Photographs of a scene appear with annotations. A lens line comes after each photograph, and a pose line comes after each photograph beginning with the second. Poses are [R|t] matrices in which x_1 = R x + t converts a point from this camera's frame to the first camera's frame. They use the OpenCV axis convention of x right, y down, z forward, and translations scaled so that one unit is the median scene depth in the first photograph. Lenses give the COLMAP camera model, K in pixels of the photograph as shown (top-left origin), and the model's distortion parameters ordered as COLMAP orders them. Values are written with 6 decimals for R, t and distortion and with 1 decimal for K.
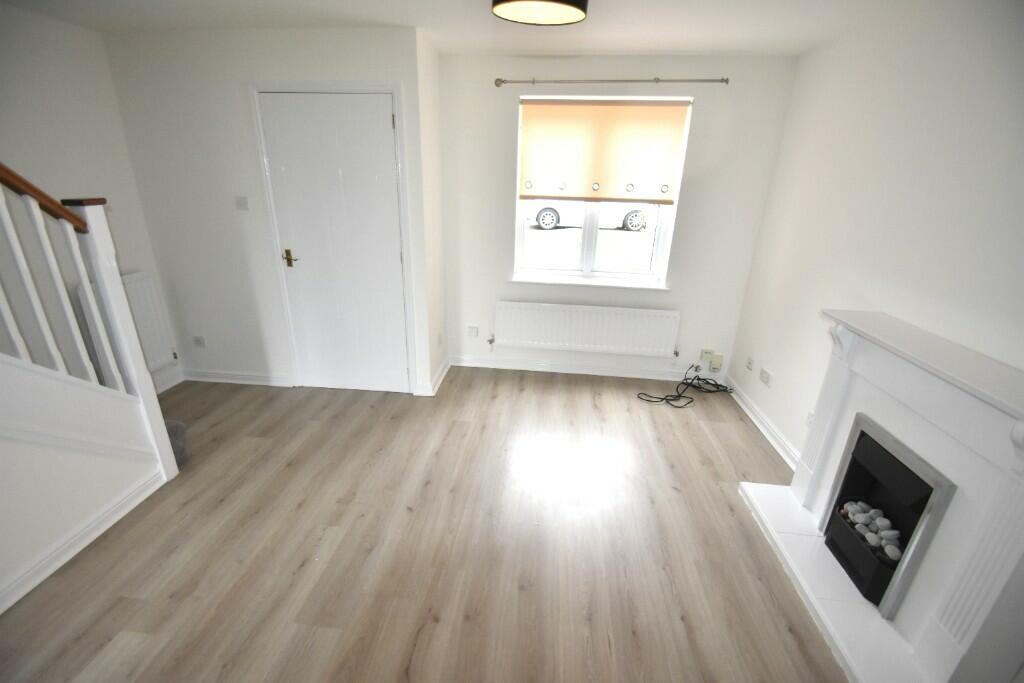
lens RADIAL K [[450.1, 0, 498.8], [0, 450.1, 355.8], [0, 0, 1]] dist [0.003855, -0.011758]
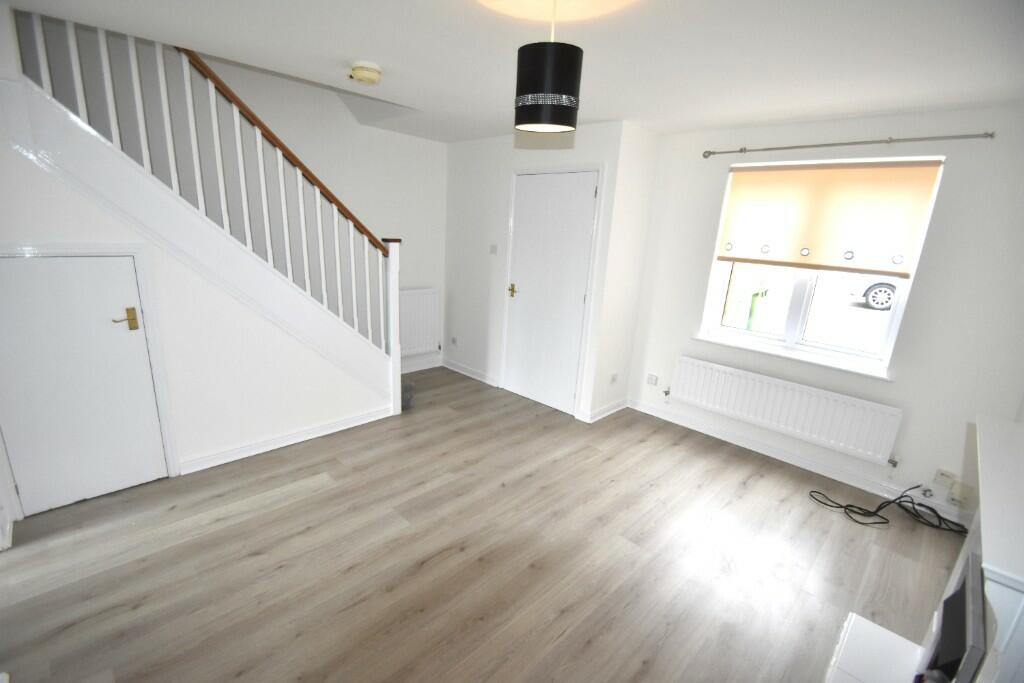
lens RADIAL K [[450.1, 0, 498.8], [0, 450.1, 355.8], [0, 0, 1]] dist [0.003855, -0.011758]
pose [[0.775282, 0.192244, -0.601648, 0.337165], [-0.264757, 0.963743, -0.033222, 0.025799], [0.573447, 0.185047, 0.798070, -0.056941]]
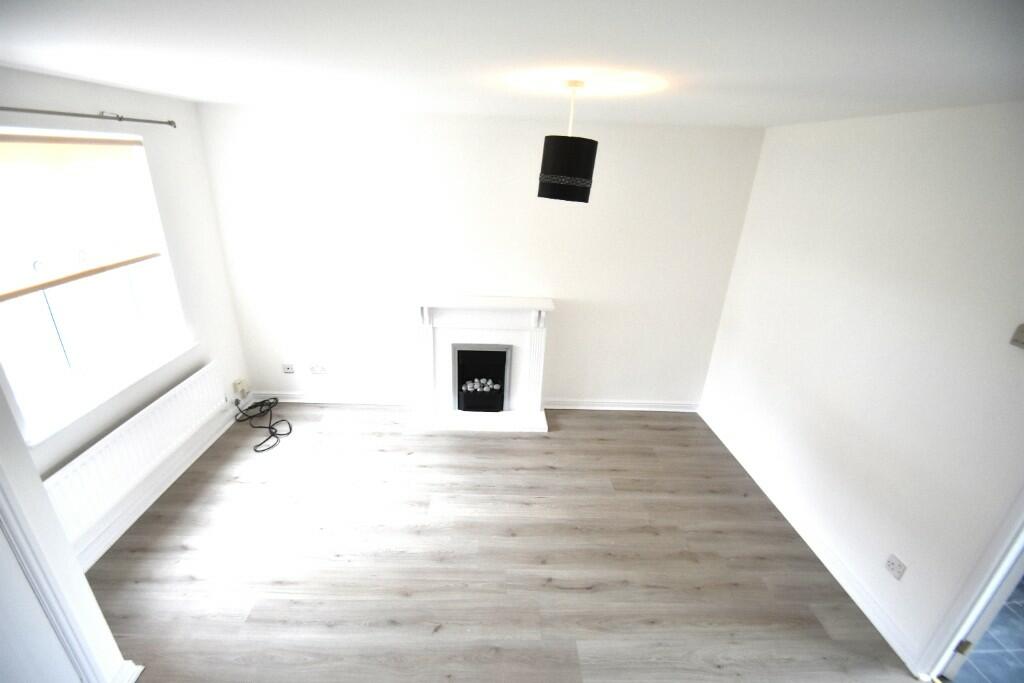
lens RADIAL K [[452.6, 0, 511.7], [0, 452.6, 350.1], [0, 0, 1]] dist [0.001677, -0.000089]
pose [[-0.152677, -0.403184, 0.902293, -0.588731], [0.318286, 0.844291, 0.431123, -0.357076], [-0.935619, 0.353010, -0.000576, 0.454125]]
